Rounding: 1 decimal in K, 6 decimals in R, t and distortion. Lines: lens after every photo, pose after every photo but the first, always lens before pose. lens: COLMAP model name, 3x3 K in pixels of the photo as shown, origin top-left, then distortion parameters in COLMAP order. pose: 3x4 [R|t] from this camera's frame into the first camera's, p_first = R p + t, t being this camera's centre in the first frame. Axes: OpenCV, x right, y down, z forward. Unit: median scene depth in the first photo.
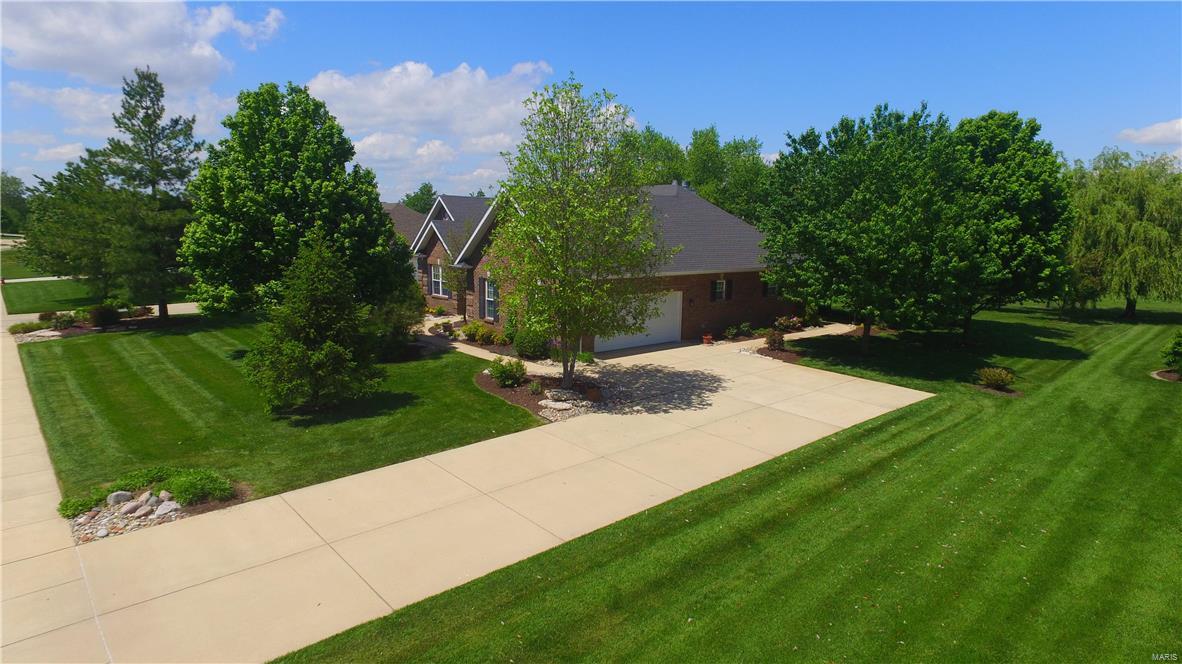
lens RADIAL K [[677.7, 0, 594.5], [0, 677.7, 334.8], [0, 0, 1]] dist [0.000639, 0.002066]
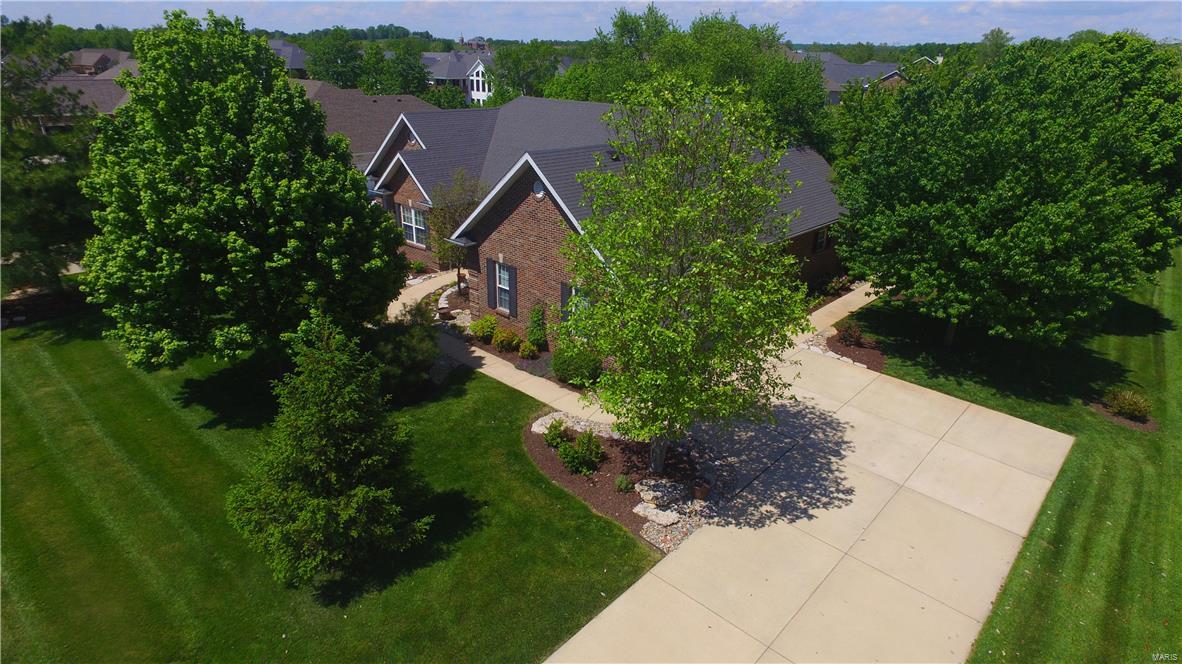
lens RADIAL K [[677.7, 0, 587.4], [0, 677.7, 330.2], [0, 0, 1]] dist [0.000639, 0.002066]
pose [[0.994068, -0.031771, 0.104015, -0.178821], [0.007025, 0.973140, 0.230108, -0.234898], [-0.108532, -0.228013, 0.967590, 0.268914]]
